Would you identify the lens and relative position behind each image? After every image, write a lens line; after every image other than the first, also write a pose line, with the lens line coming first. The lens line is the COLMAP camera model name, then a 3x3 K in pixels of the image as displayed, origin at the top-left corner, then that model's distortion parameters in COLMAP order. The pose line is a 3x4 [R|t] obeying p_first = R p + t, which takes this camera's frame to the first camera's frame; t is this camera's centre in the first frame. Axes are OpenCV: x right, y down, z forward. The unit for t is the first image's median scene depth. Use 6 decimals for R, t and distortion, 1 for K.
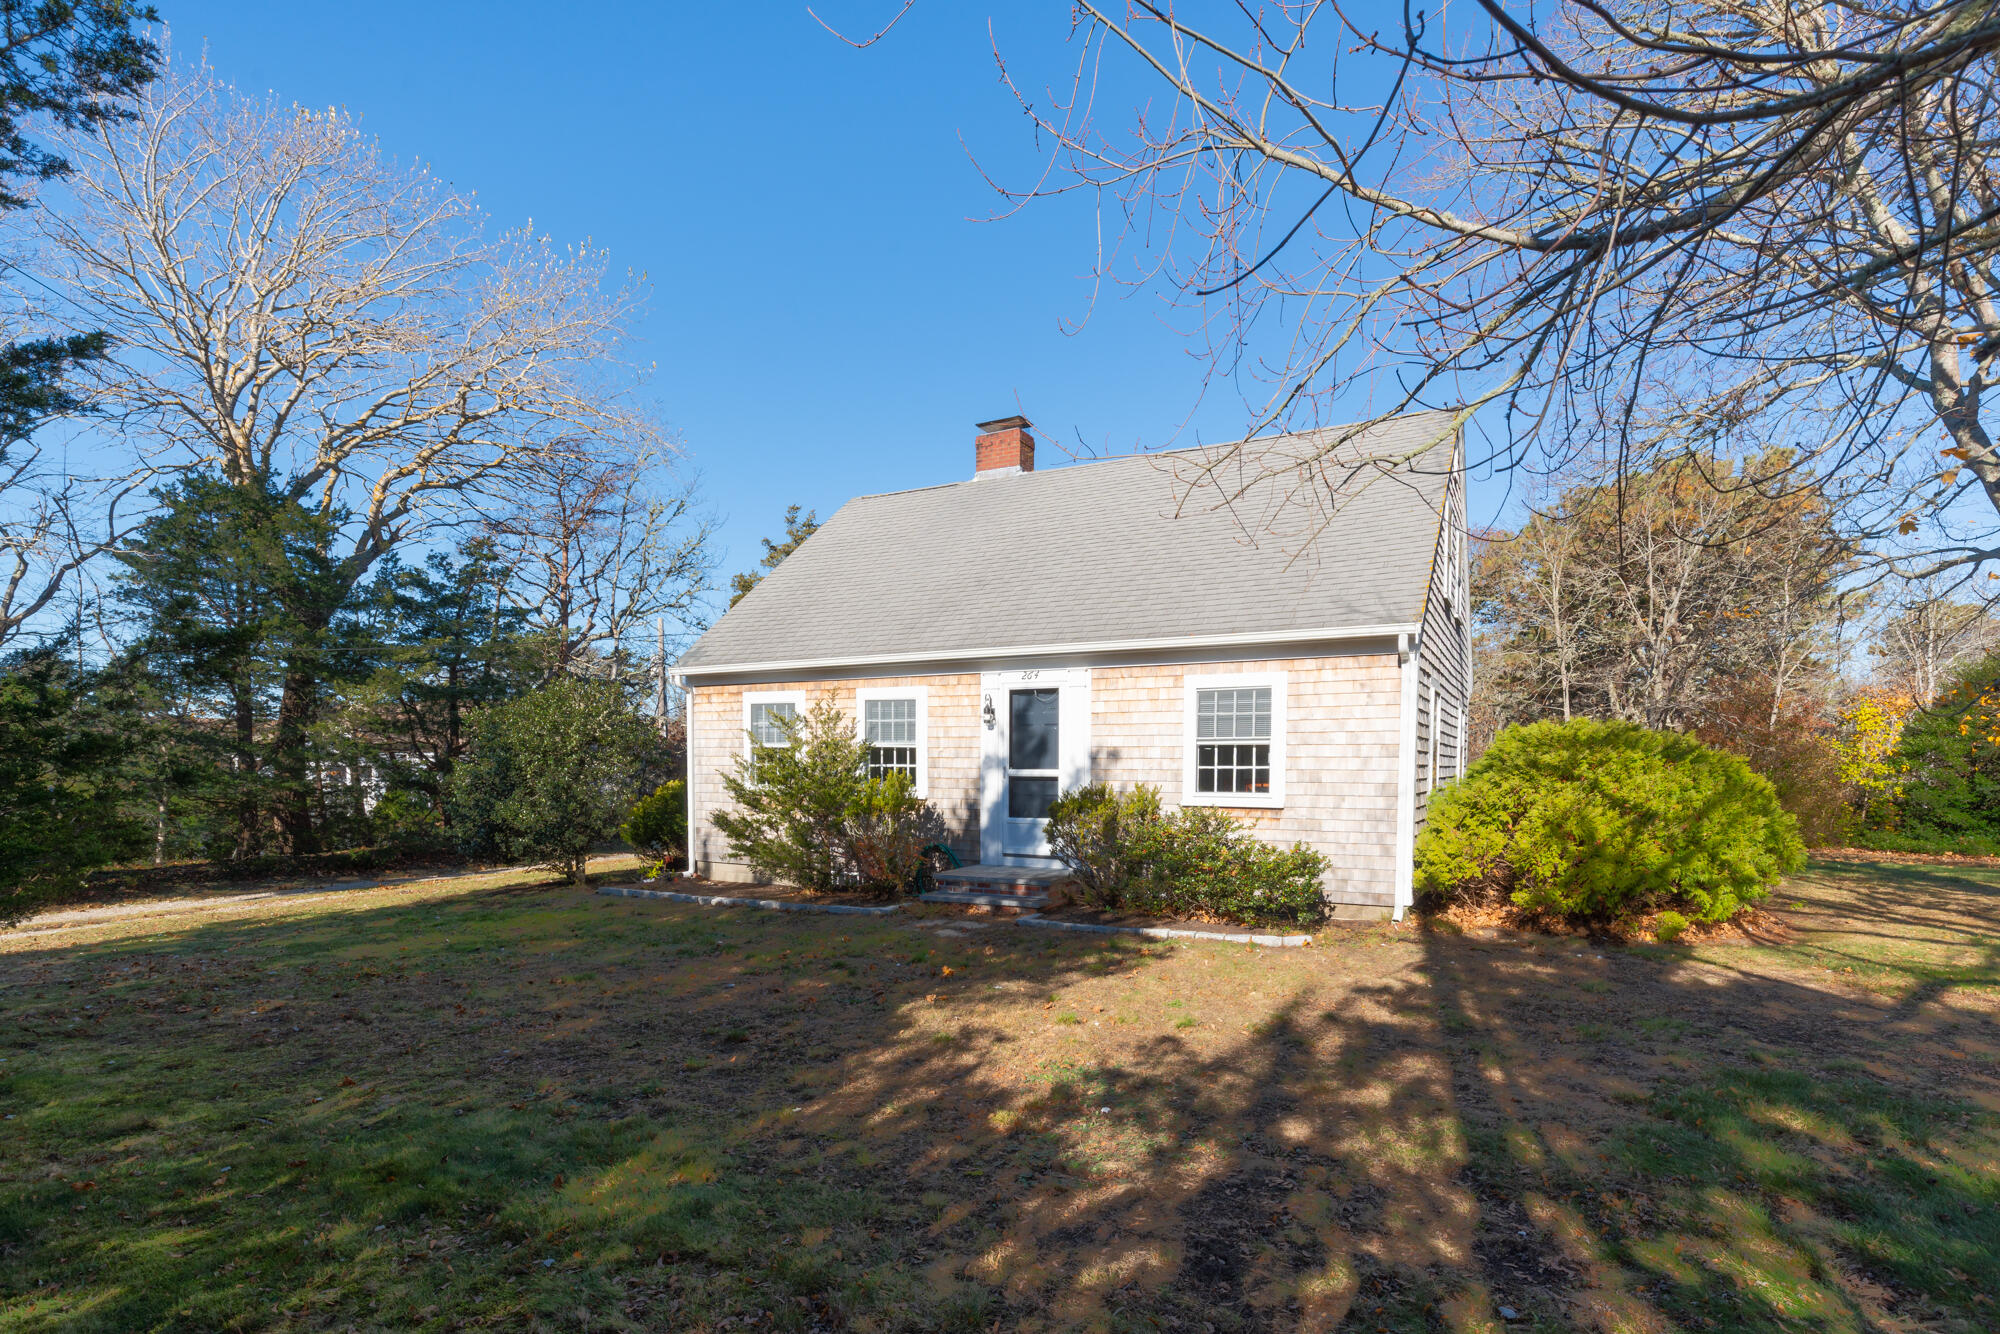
lens RADIAL K [[983.0, 0, 1007.5], [0, 983.0, 804.9], [0, 0, 1]] dist [-0.004621, -0.000528]
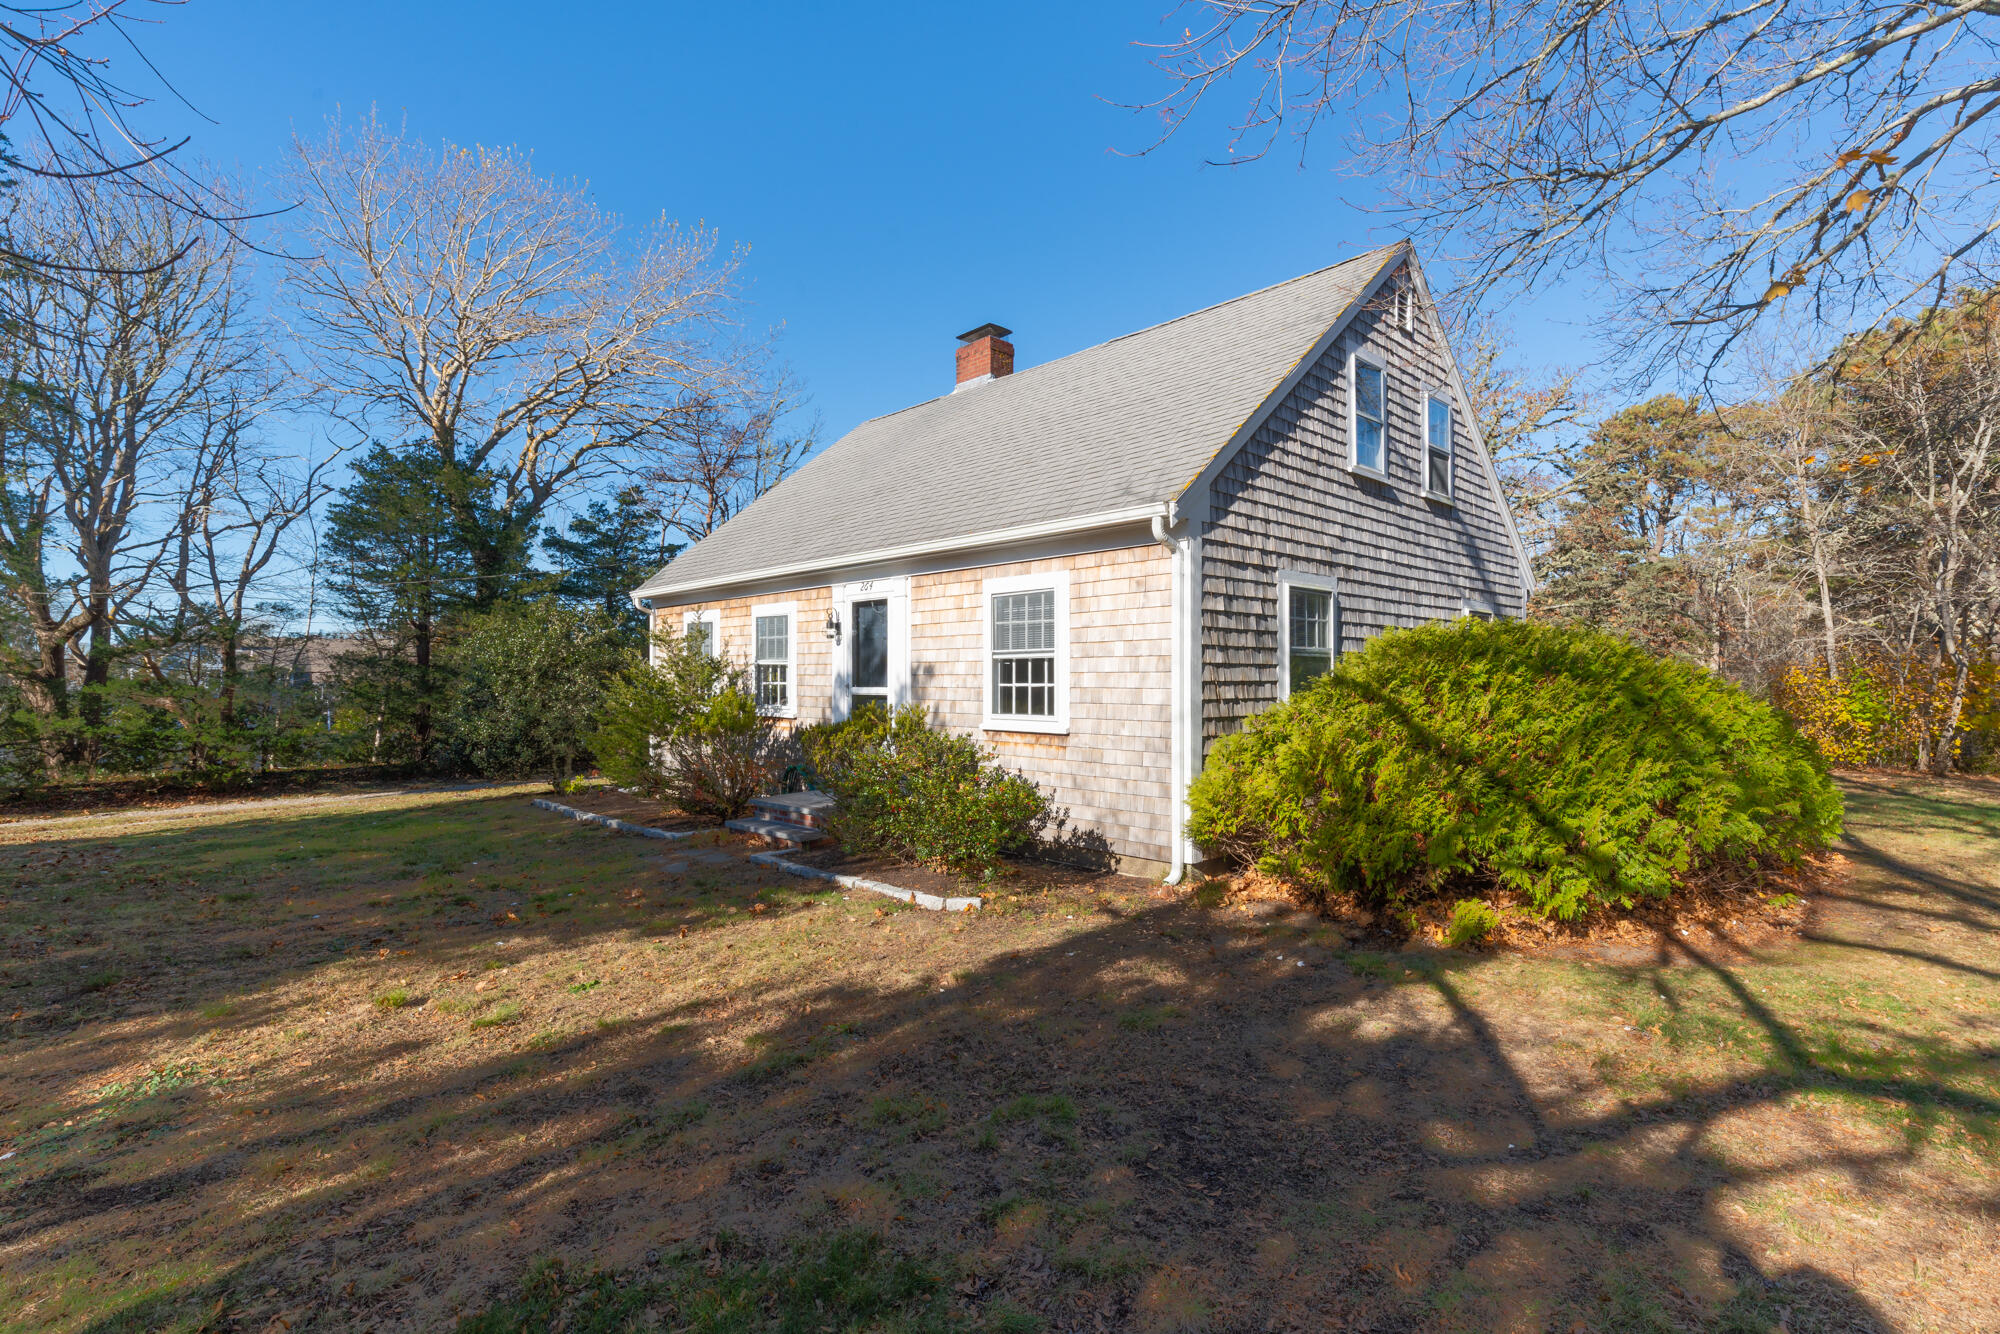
lens RADIAL K [[918.4, 0, 1004.4], [0, 918.4, 657.9], [0, 0, 1]] dist [0.004404, -0.000040]
pose [[0.953649, -0.012750, -0.300650, 0.434755], [-0.006074, 0.998083, -0.061592, -0.012060], [0.300859, 0.060564, 0.951744, 0.228513]]
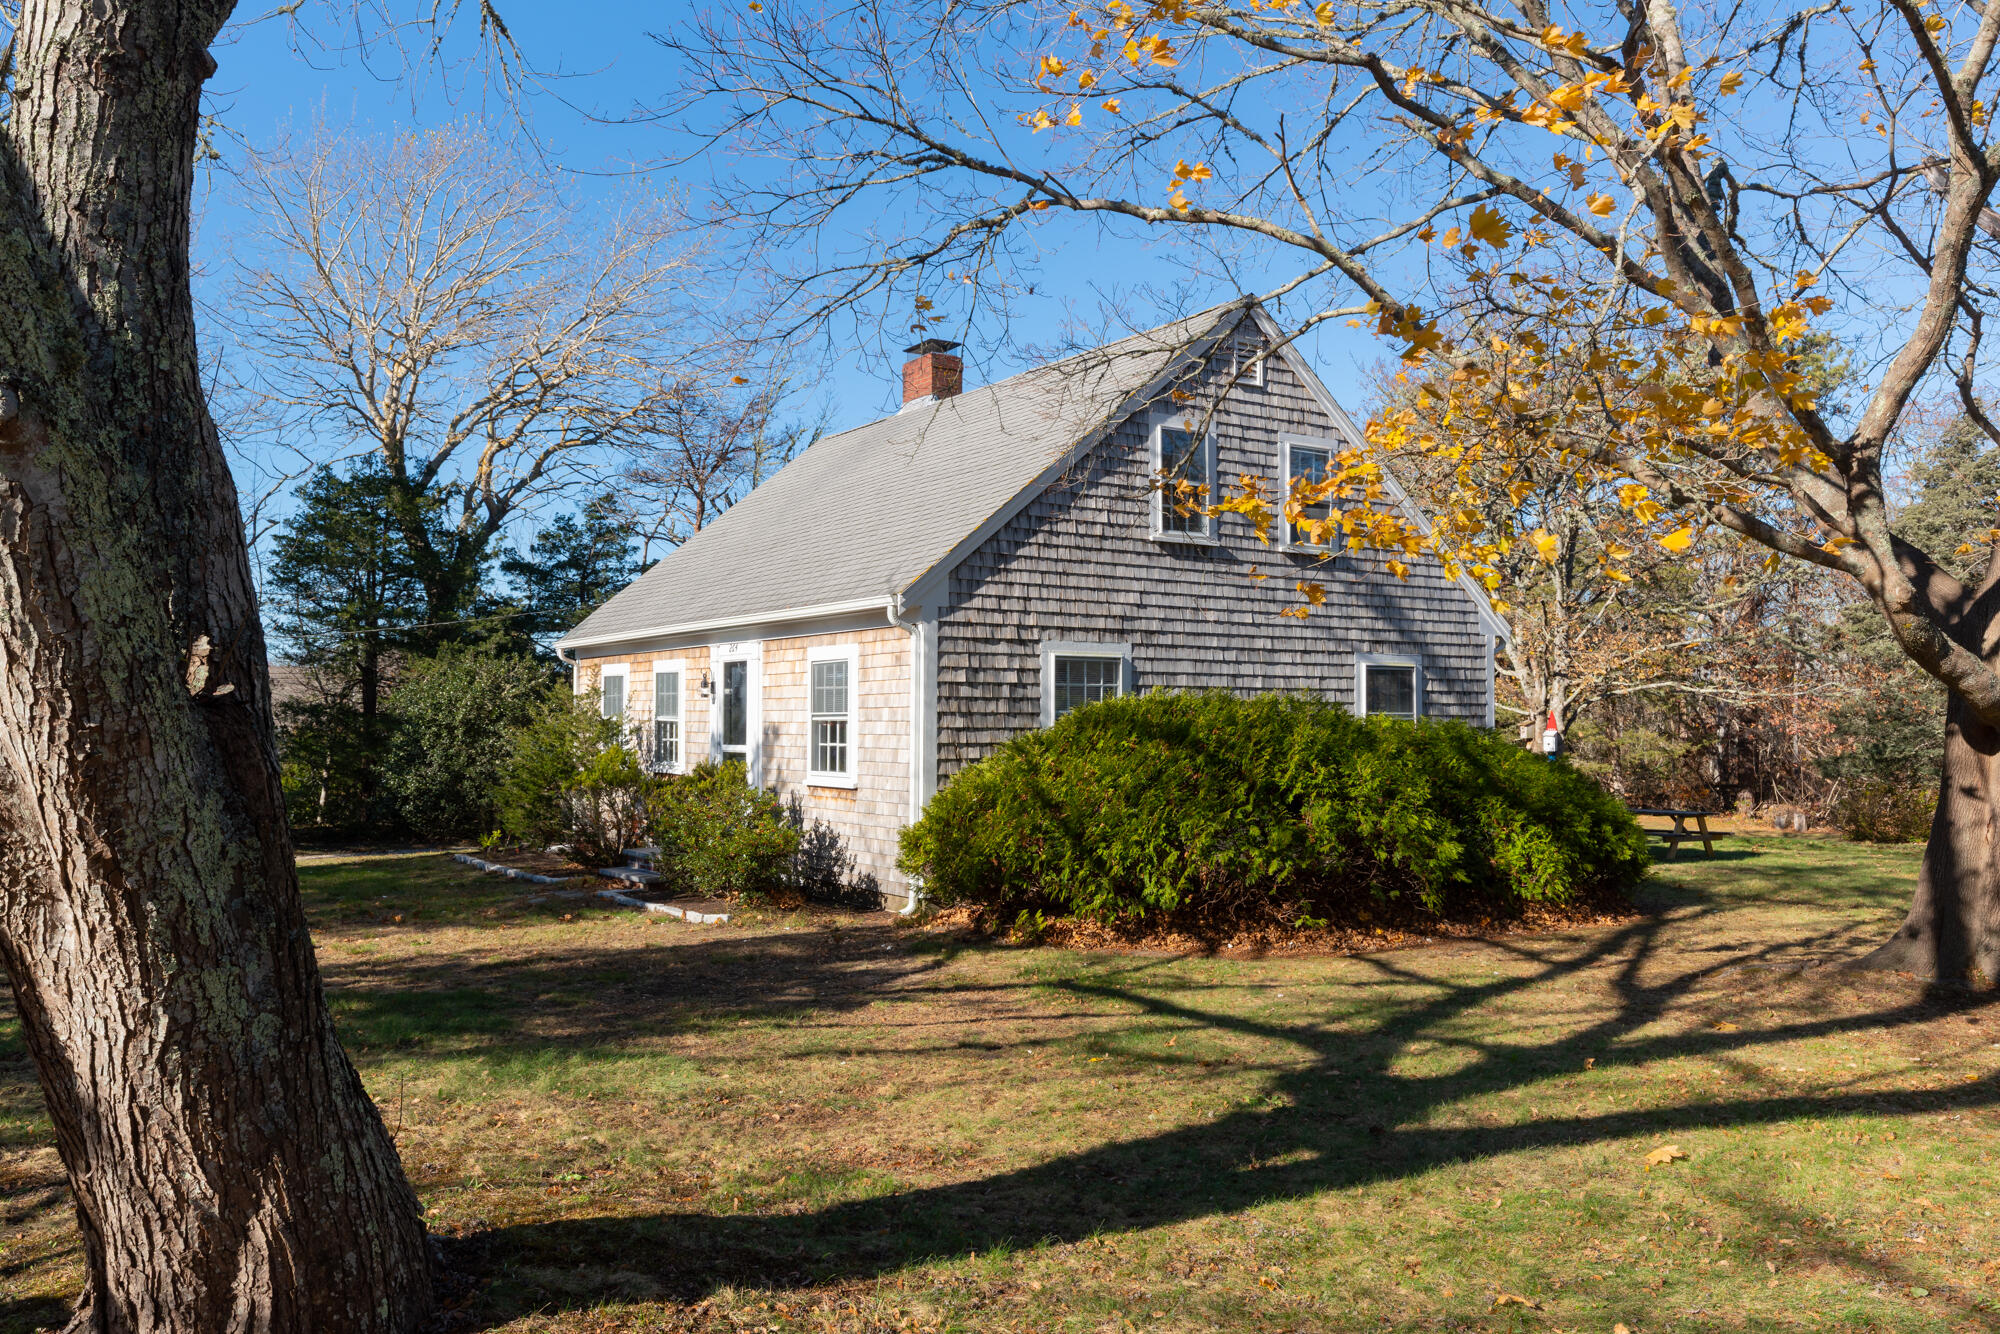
lens RADIAL K [[1491.5, 0, 996.6], [0, 1491.5, 671.8], [0, 0, 1]] dist [-0.008336, -0.002733]
pose [[0.883527, -0.019253, -0.467984, 1.000006], [-0.015979, 0.997334, -0.071199, -0.008335], [0.468107, 0.070384, 0.880864, -0.182924]]
